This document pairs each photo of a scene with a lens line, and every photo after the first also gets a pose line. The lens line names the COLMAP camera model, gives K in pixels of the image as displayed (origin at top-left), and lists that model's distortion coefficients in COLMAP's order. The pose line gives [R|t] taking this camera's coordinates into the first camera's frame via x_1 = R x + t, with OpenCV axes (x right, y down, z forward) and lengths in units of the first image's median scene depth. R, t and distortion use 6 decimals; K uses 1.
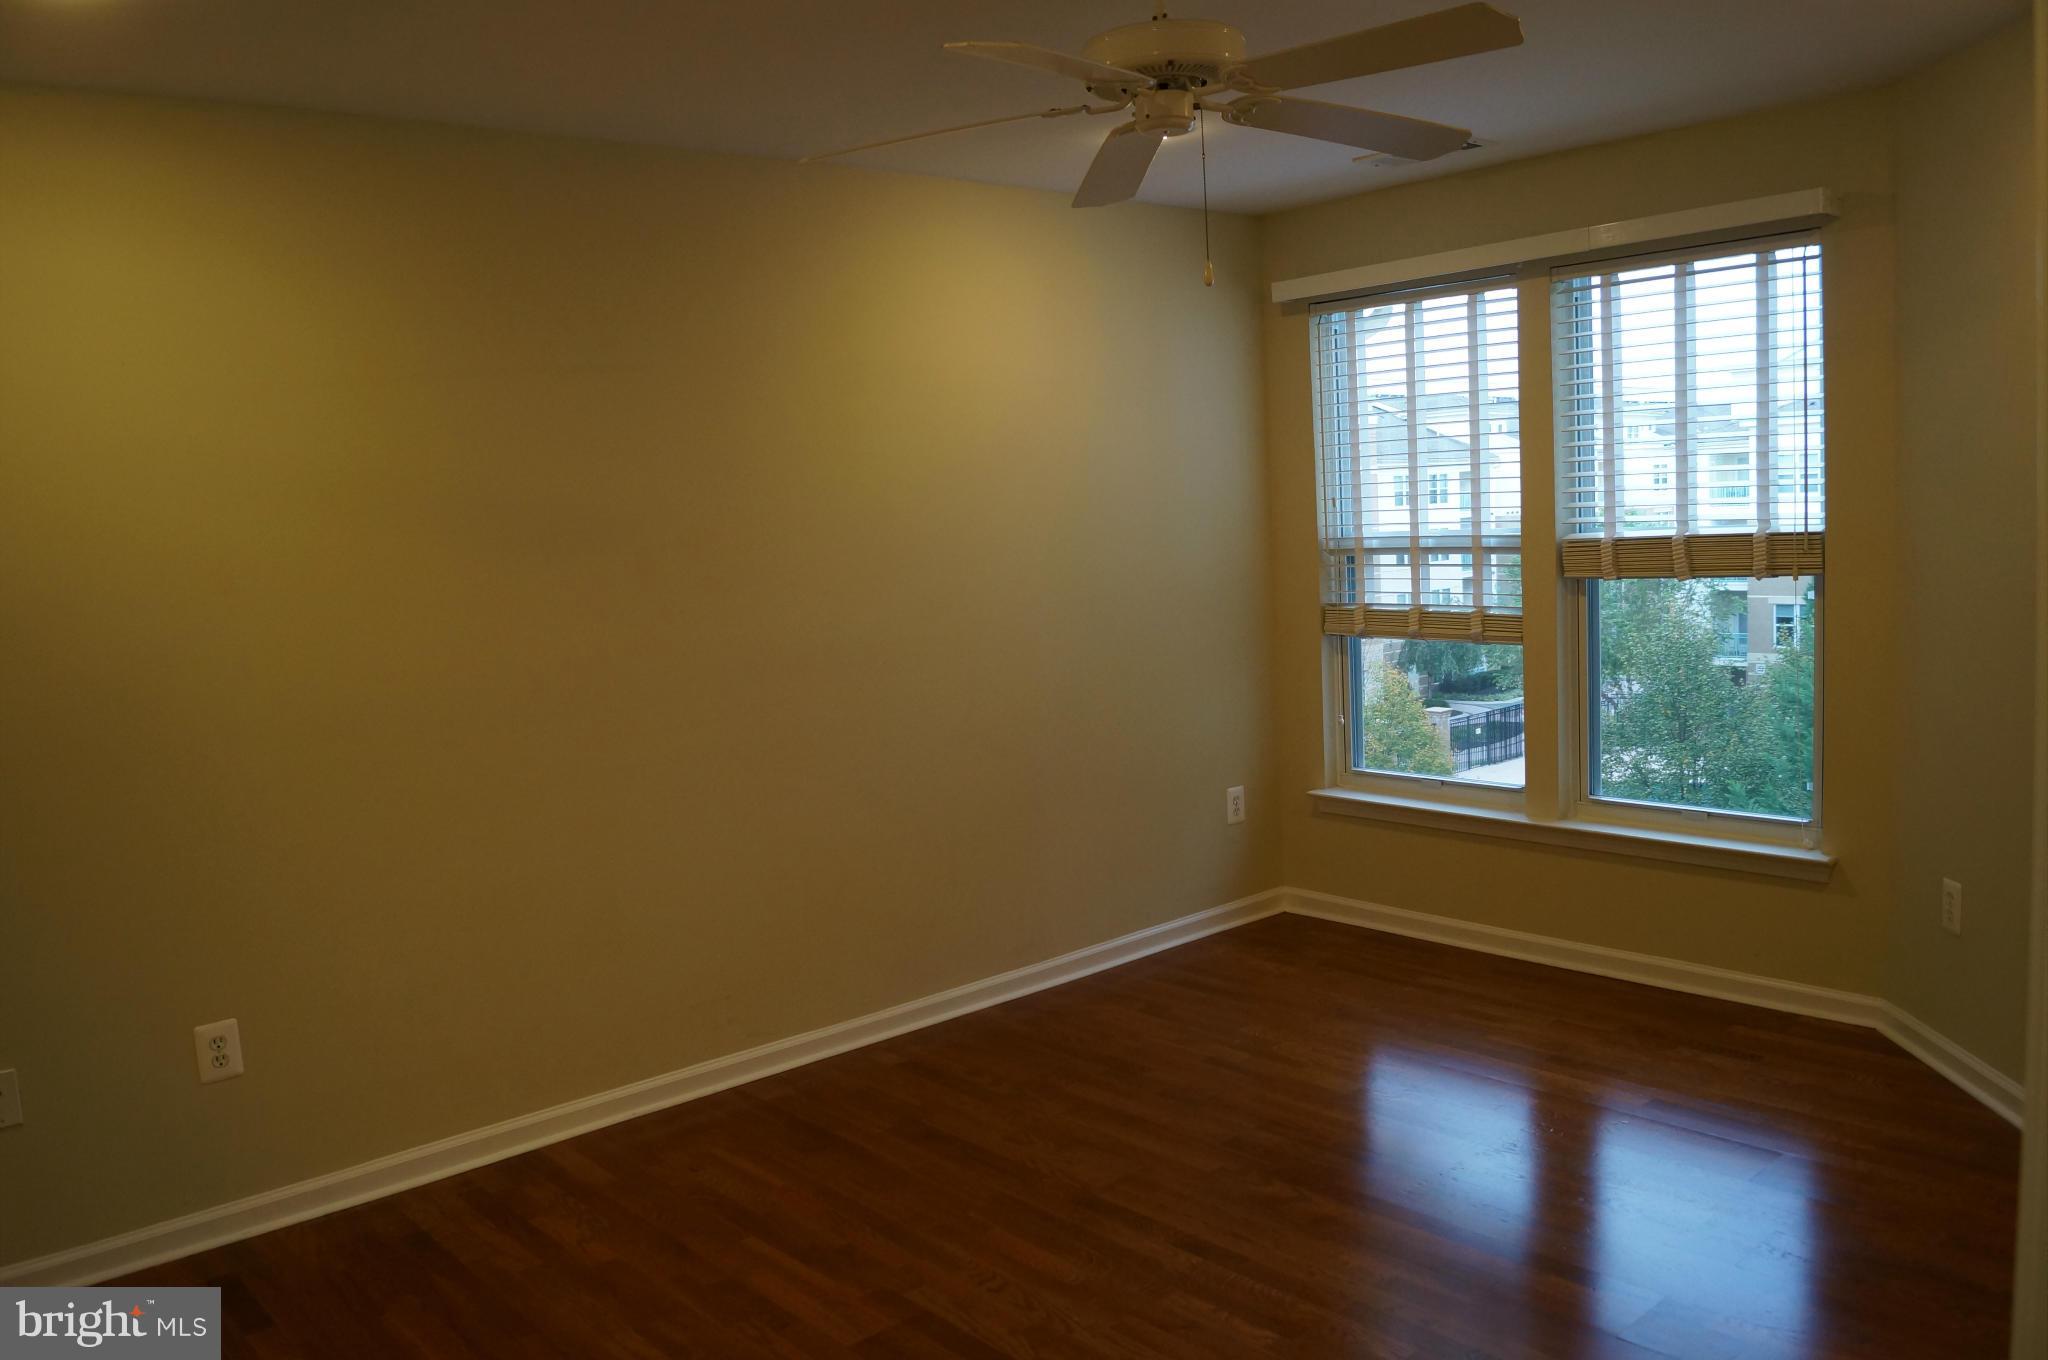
lens RADIAL K [[1586.8, 0, 1021.0], [0, 1586.8, 684.4], [0, 0, 1]] dist [-0.081966, 0.010209]
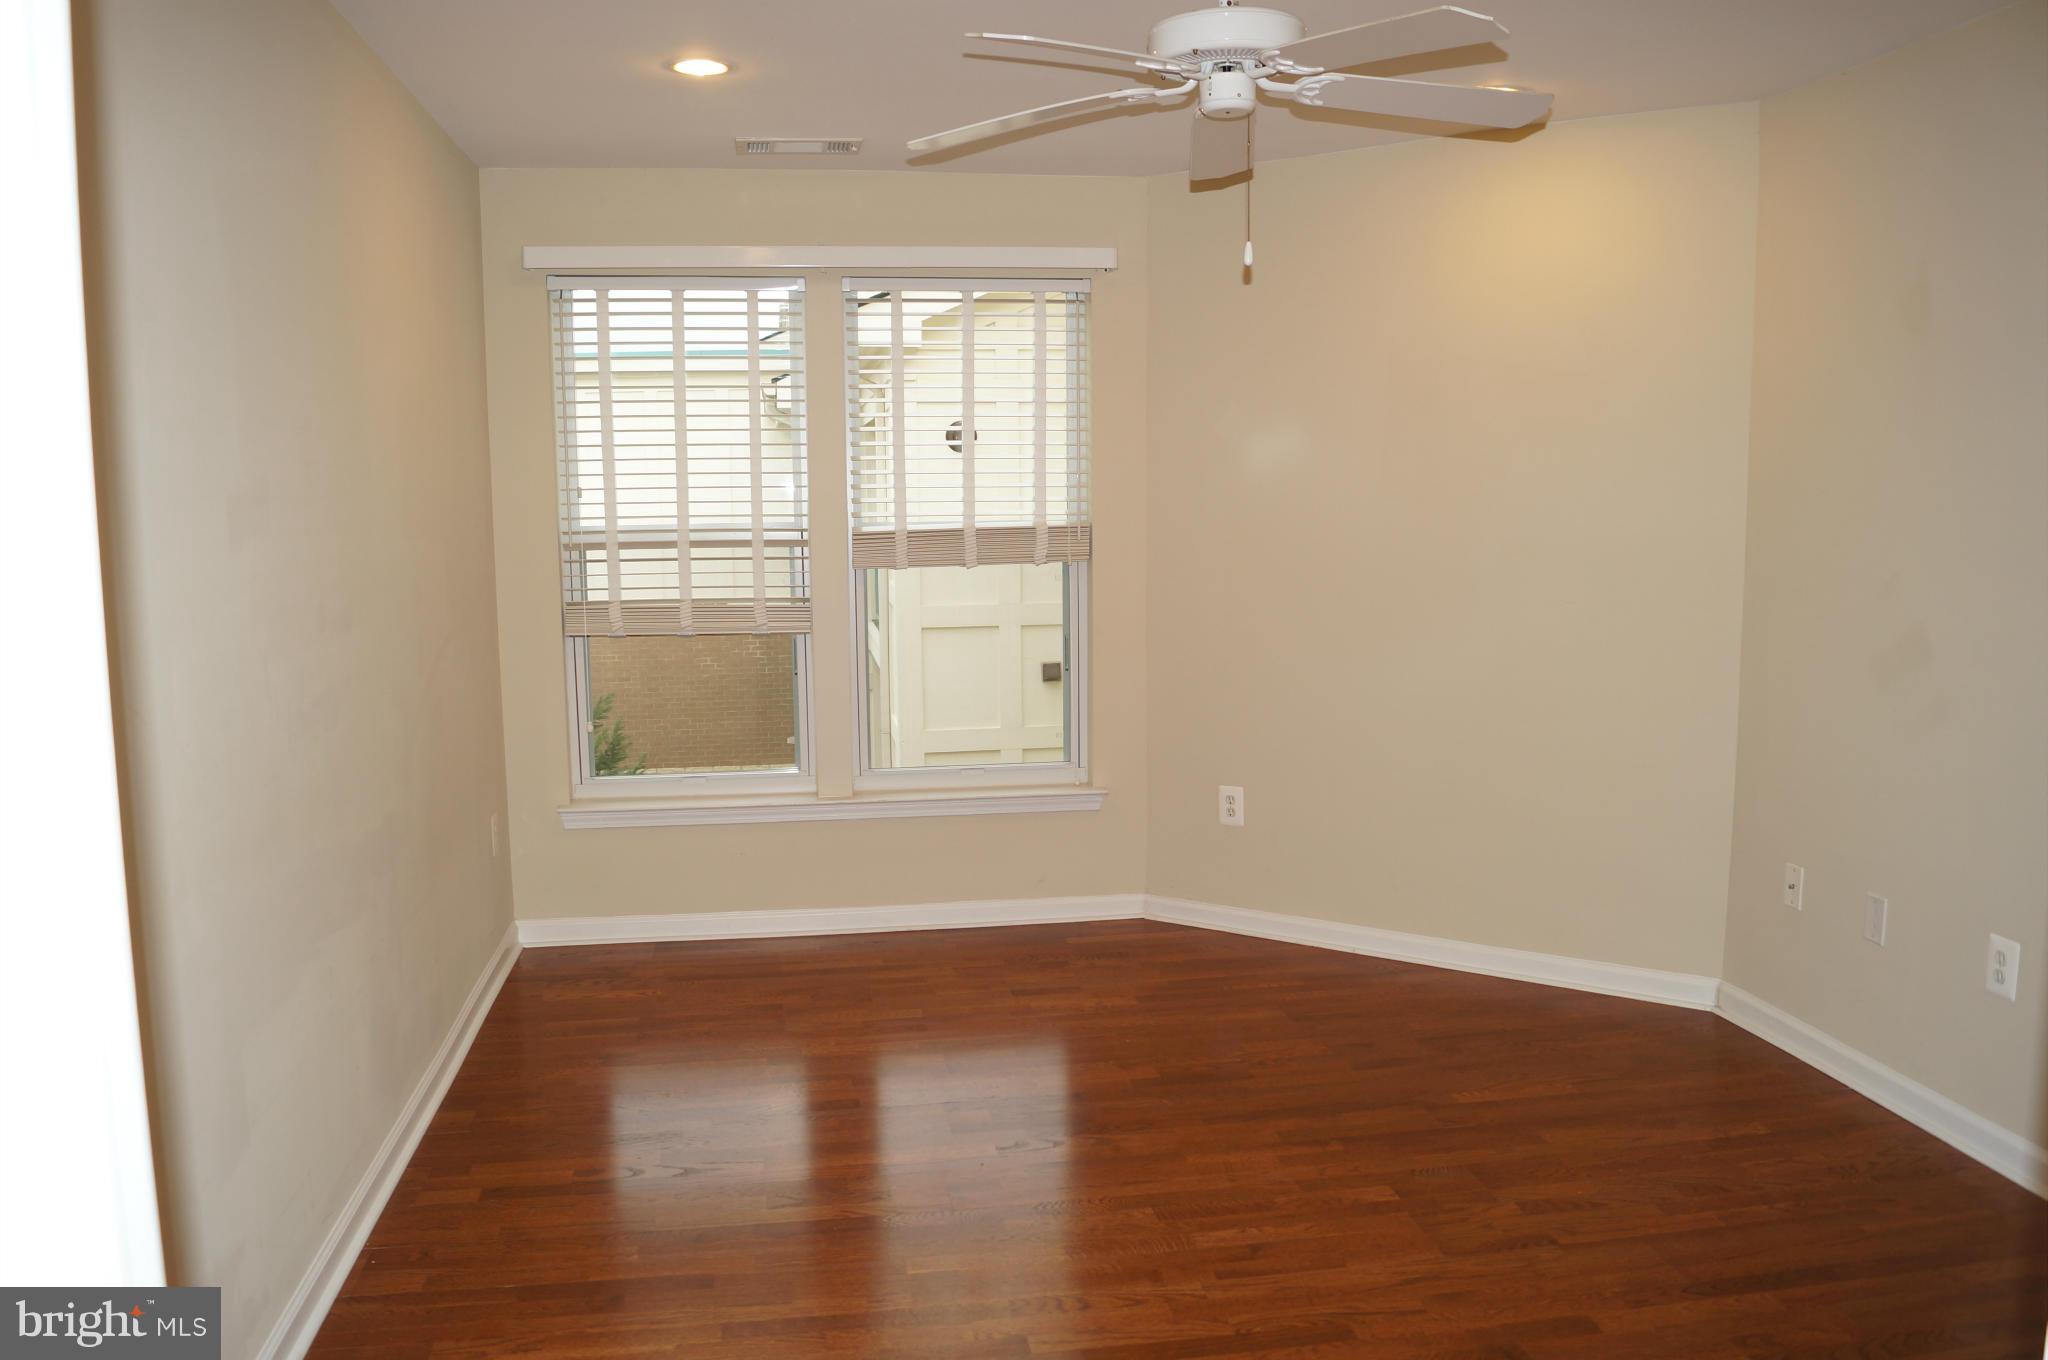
lens RADIAL K [[1586.8, 0, 1021.0], [0, 1586.8, 684.4], [0, 0, 1]] dist [-0.081966, 0.010209]
pose [[0.536116, -0.067867, 0.841412, -0.496127], [0.073636, 0.996723, 0.033476, -0.016054], [-0.840926, 0.044011, 0.539357, 0.315562]]
